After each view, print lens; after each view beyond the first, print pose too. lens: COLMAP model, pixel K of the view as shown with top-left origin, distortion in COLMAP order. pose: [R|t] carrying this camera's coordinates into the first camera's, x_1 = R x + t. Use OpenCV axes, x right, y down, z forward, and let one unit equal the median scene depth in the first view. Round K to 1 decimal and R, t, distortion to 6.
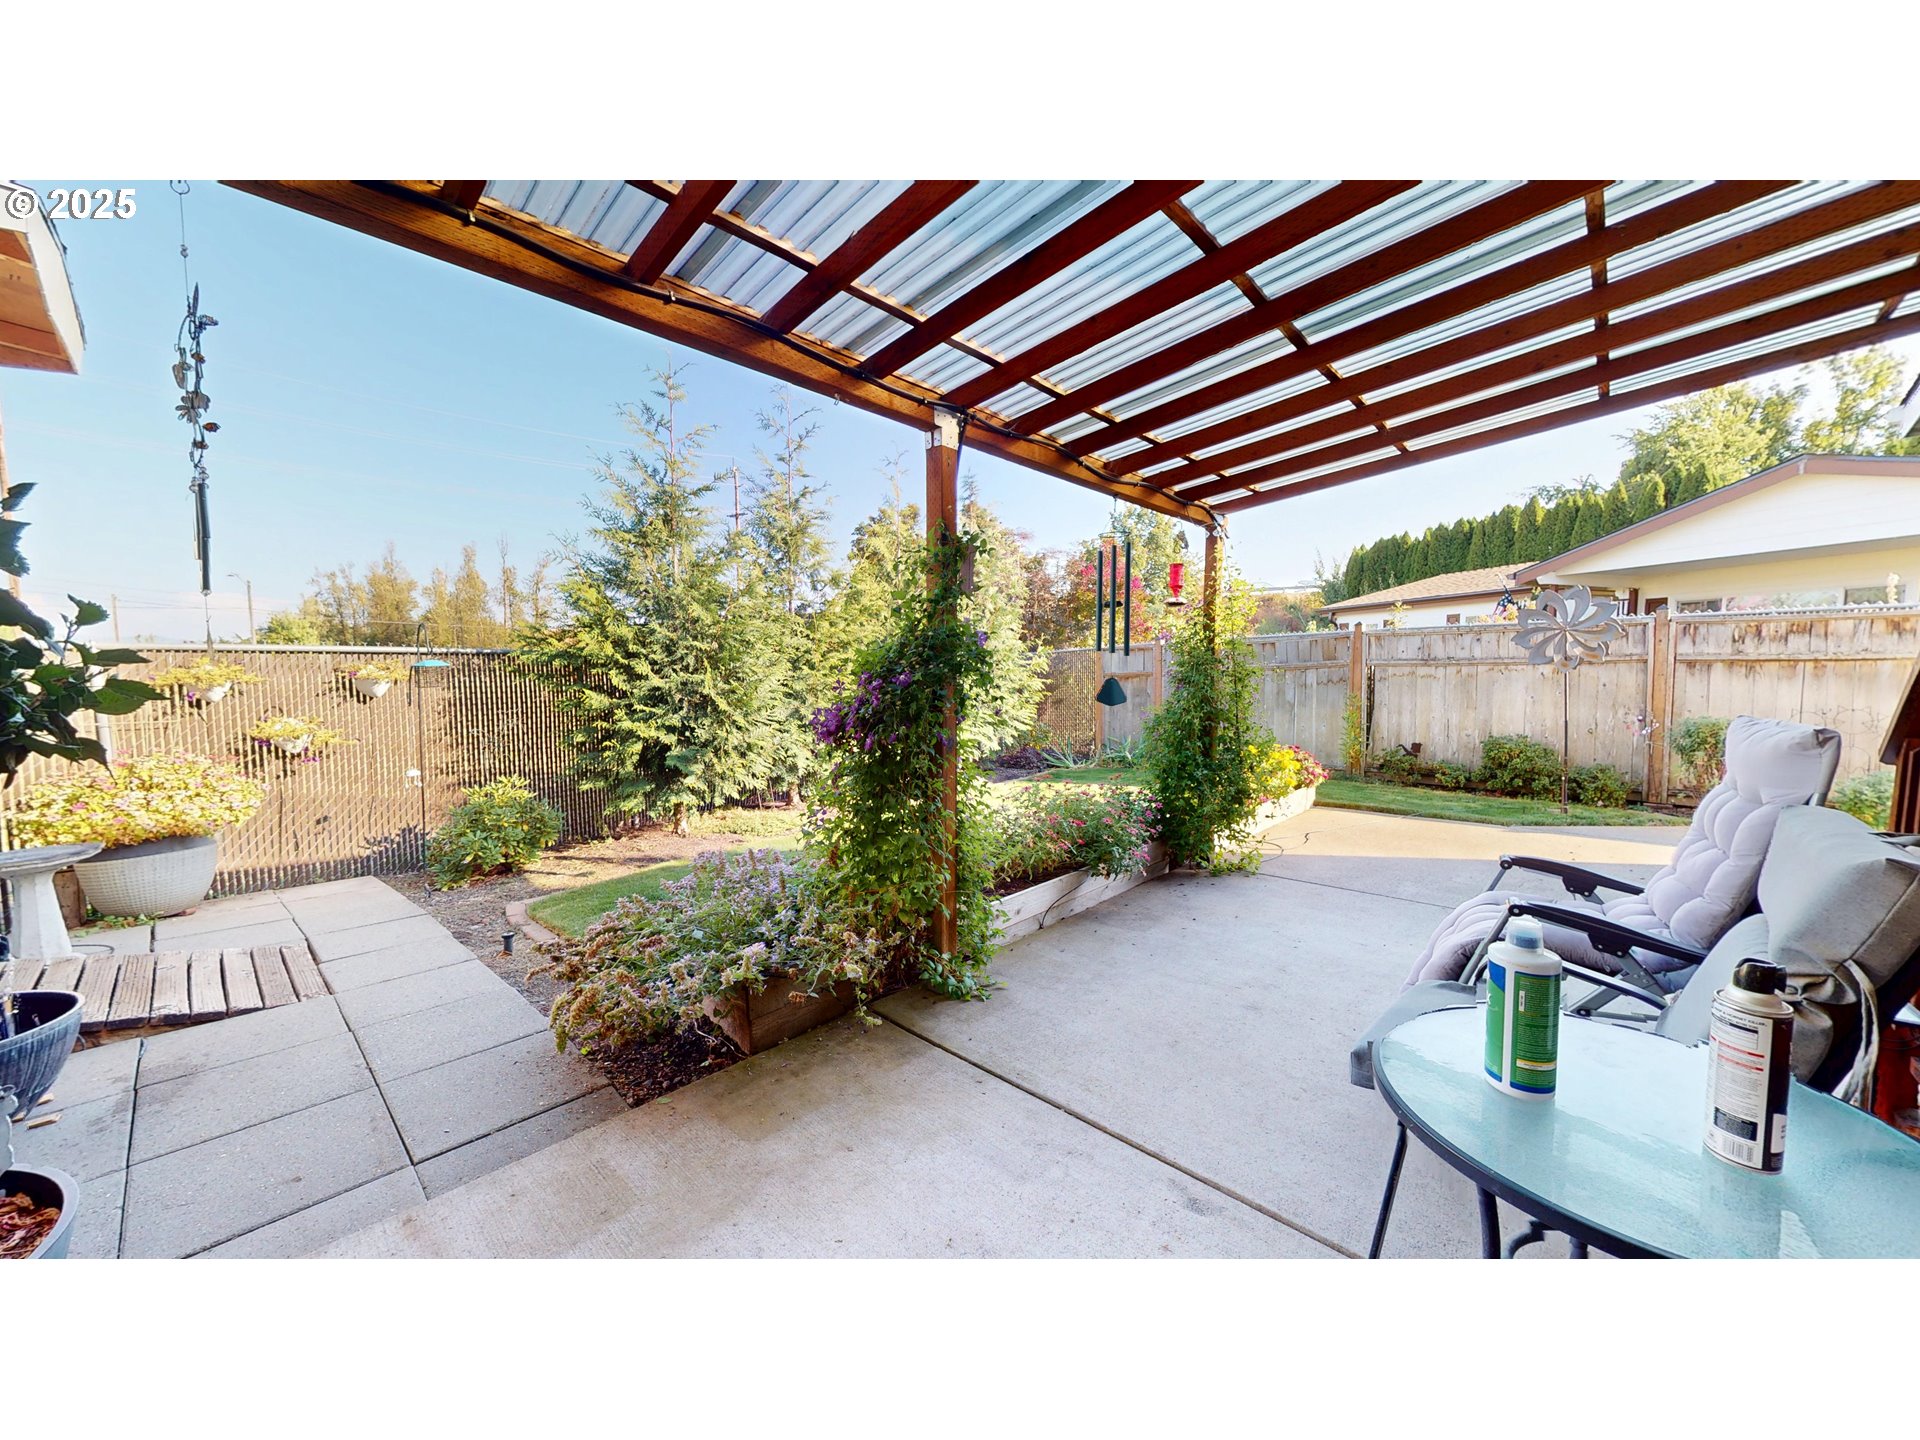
lens RADIAL K [[703.9, 0, 952.4], [0, 703.9, 720.6], [0, 0, 1]] dist [-0.000311, -0.000019]
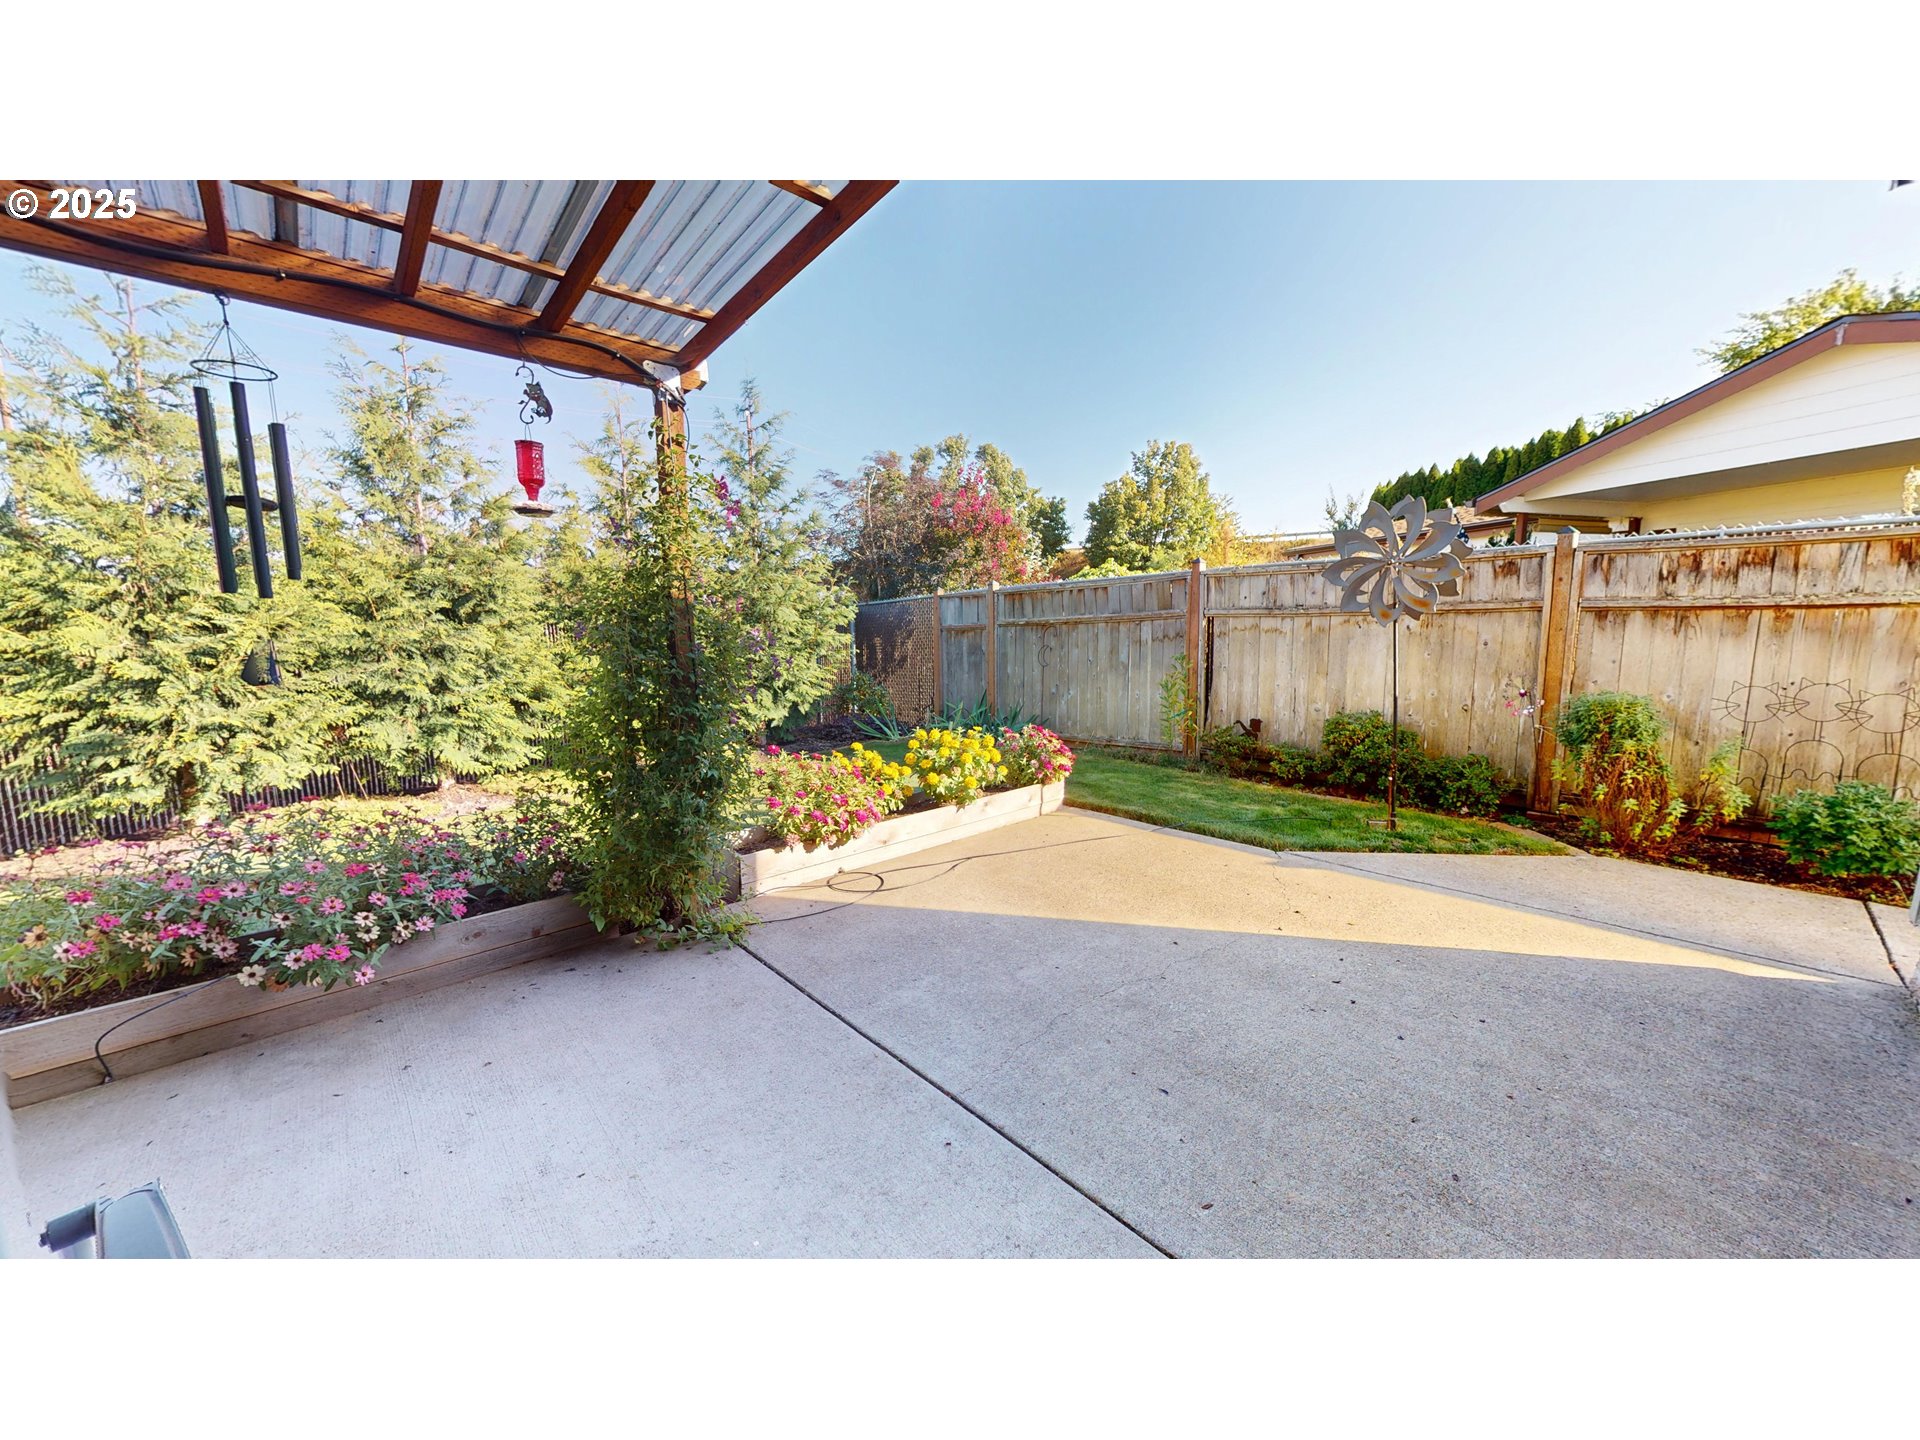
lens RADIAL K [[703.9, 0, 968.0], [0, 703.9, 716.5], [0, 0, 1]] dist [-0.000311, -0.000019]
pose [[0.998272, 0.007640, -0.058263, 0.448866], [-0.004045, 0.998094, 0.061579, -0.018675], [0.058623, -0.061237, 0.996400, 0.260228]]
